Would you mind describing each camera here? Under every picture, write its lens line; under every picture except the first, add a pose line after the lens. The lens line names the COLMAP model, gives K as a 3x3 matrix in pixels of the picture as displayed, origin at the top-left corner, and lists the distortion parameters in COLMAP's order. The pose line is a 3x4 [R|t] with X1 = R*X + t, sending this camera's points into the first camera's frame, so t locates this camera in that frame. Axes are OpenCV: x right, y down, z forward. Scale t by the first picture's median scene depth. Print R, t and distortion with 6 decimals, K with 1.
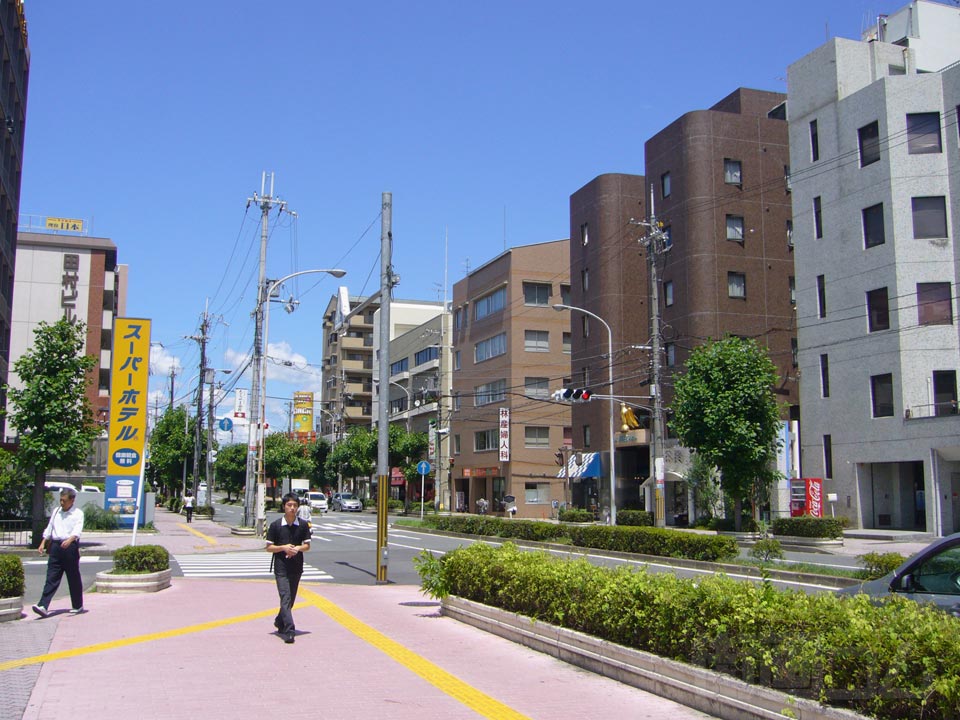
lens RADIAL K [[1069.6, 0, 463.7], [0, 1069.6, 353.5], [0, 0, 1]] dist [-0.035861, 0.000000]
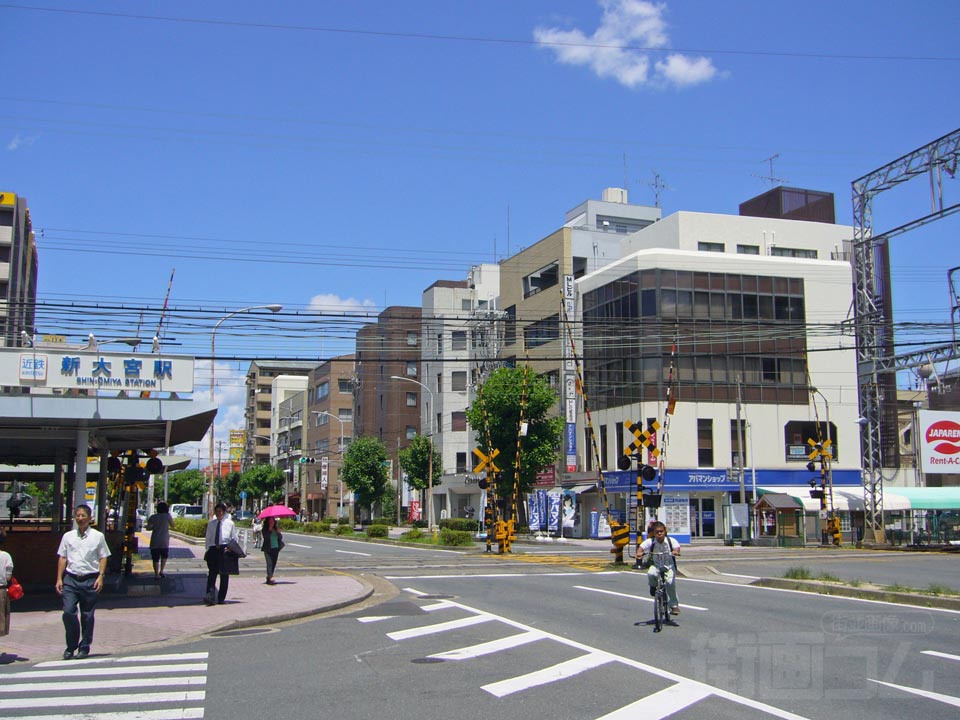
lens RADIAL K [[1095.8, 0, 478.7], [0, 1095.8, 353.2], [0, 0, 1]] dist [-0.036674, 0.000000]
pose [[0.999564, 0.002199, 0.029432, 0.365270], [-0.001777, 0.999895, -0.014364, -0.137453], [-0.029460, 0.014306, 0.999464, -1.118217]]
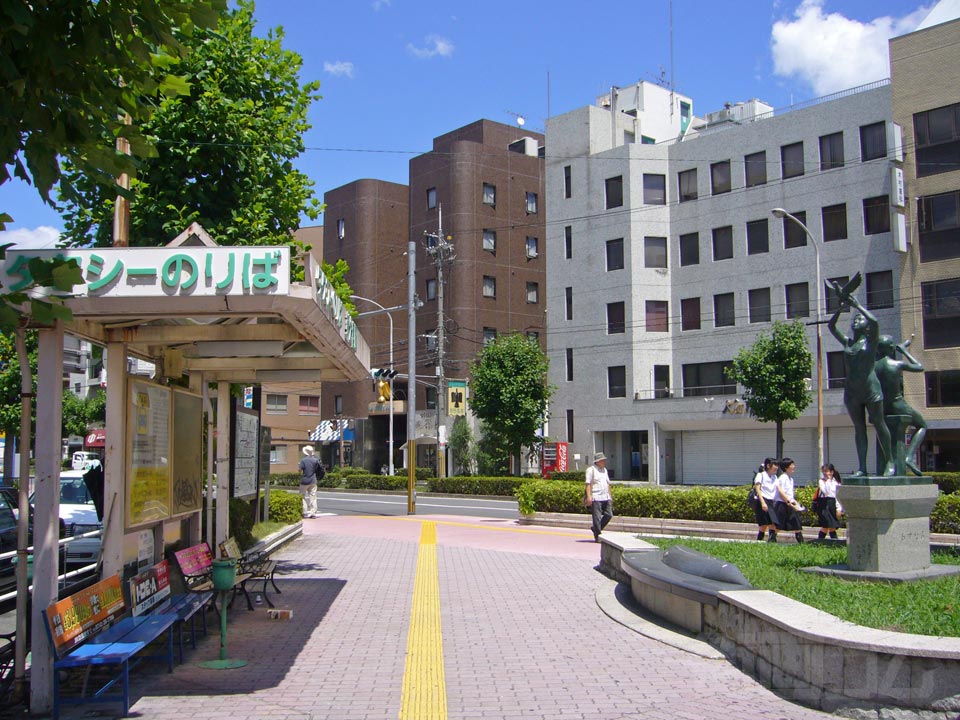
lens RADIAL K [[1039.8, 0, 487.9], [0, 1039.8, 361.1], [0, 0, 1]] dist [-0.024429, 0.000000]
pose [[0.931208, 0.031866, 0.363092, -0.214980], [-0.046222, 0.998453, 0.030917, -0.017908], [-0.361545, -0.045573, 0.931240, -0.152139]]
